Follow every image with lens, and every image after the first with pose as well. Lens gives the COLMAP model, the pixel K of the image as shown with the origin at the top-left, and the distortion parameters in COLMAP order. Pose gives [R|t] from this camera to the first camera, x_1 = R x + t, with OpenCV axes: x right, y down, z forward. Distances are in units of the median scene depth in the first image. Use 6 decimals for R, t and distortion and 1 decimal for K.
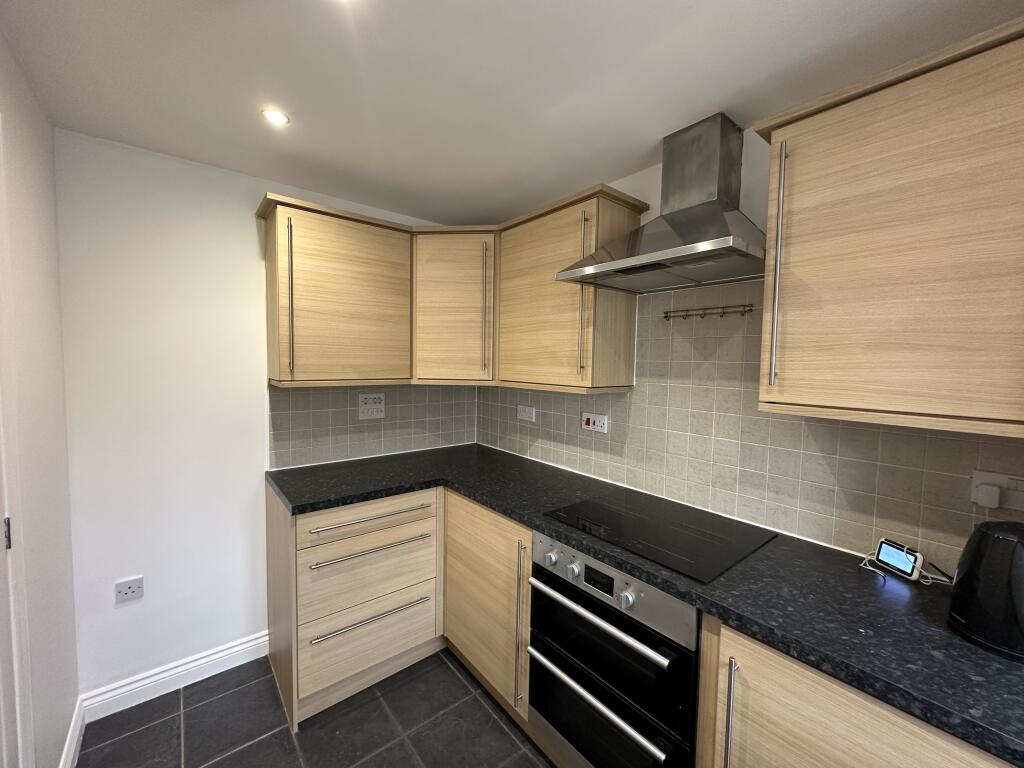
lens RADIAL K [[411.1, 0, 511.1], [0, 411.1, 383.3], [0, 0, 1]] dist [0.000013, 0.000048]
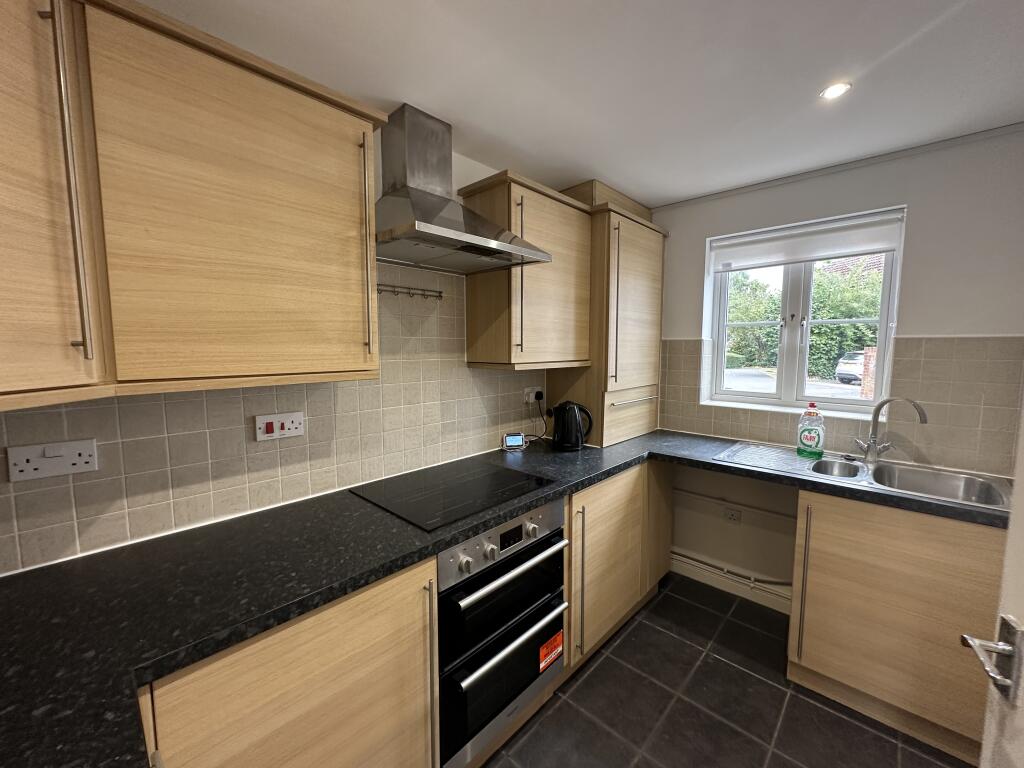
lens RADIAL K [[411.1, 0, 511.0], [0, 411.1, 383.7], [0, 0, 1]] dist [0.000013, 0.000048]
pose [[-0.129227, -0.108149, 0.985700, -0.597471], [0.054532, 0.991755, 0.115962, -0.039106], [-0.990114, 0.068738, -0.122264, 0.803719]]
